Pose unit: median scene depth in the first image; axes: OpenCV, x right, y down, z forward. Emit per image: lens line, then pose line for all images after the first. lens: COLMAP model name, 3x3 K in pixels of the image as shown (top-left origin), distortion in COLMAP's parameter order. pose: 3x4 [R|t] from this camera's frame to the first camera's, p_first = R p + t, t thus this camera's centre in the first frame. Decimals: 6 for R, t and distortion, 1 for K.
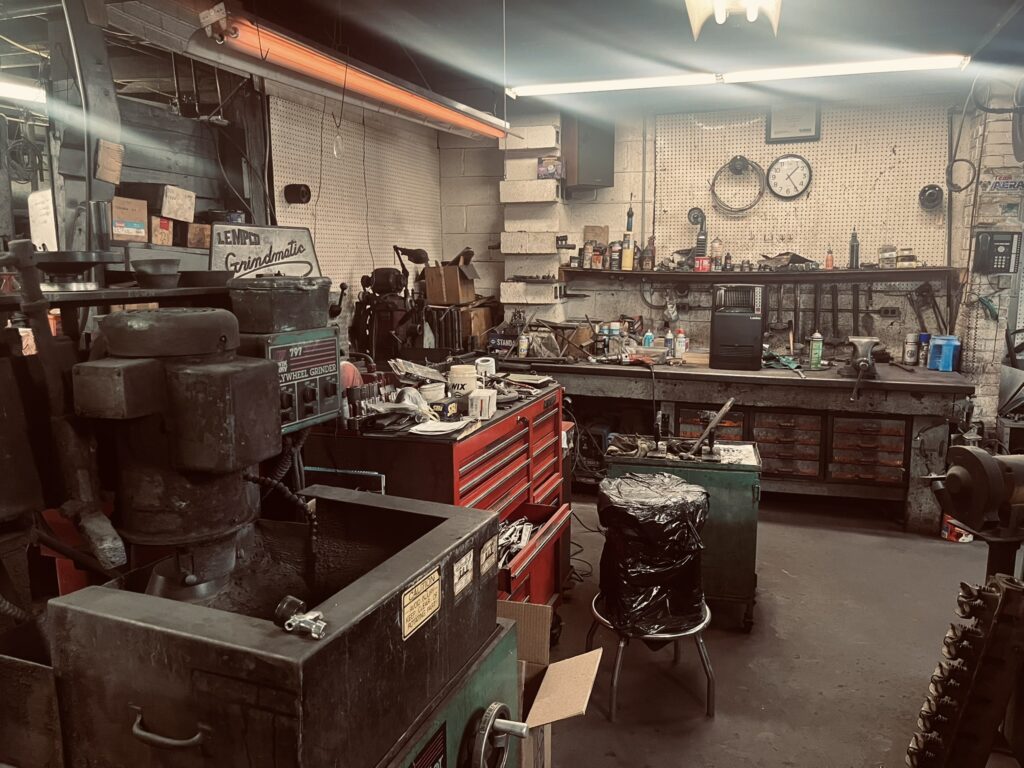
lens RADIAL K [[774.6, 0, 515.7], [0, 774.6, 389.8], [0, 0, 1]] dist [0.044126, -0.059795]
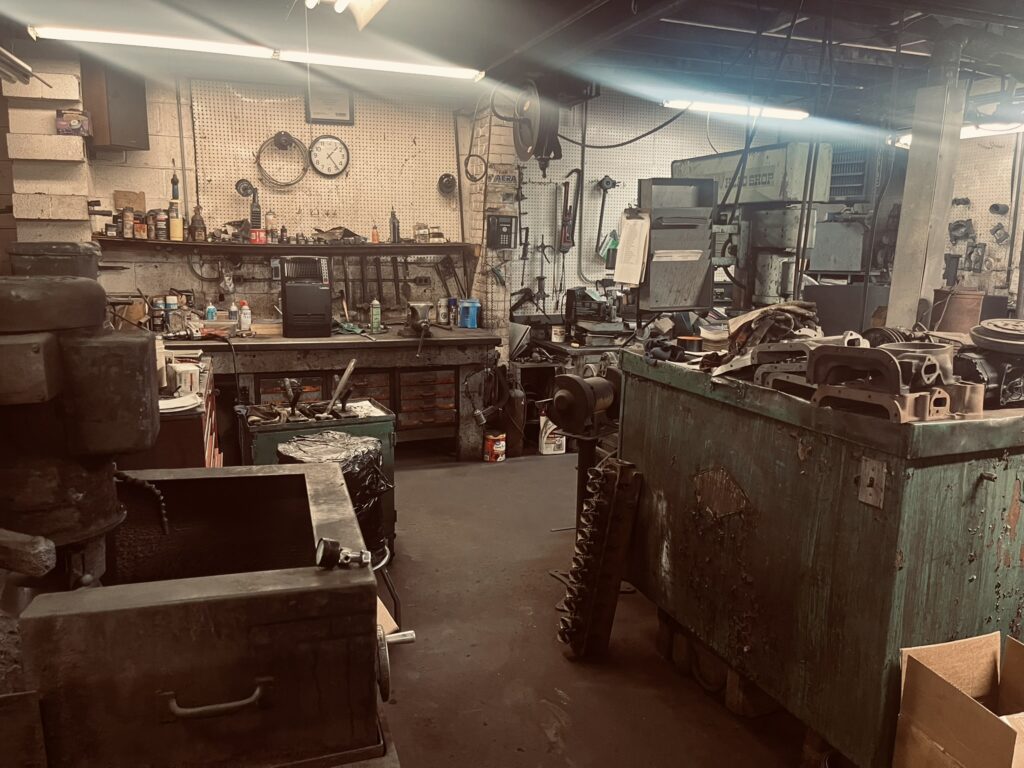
lens RADIAL K [[774.6, 0, 517.2], [0, 774.6, 388.6], [0, 0, 1]] dist [0.044126, -0.059795]
pose [[0.778306, -0.104002, 0.619211, -0.163286], [0.084972, 0.994561, 0.060242, 0.003856], [-0.622108, 0.005729, 0.782910, -0.003036]]
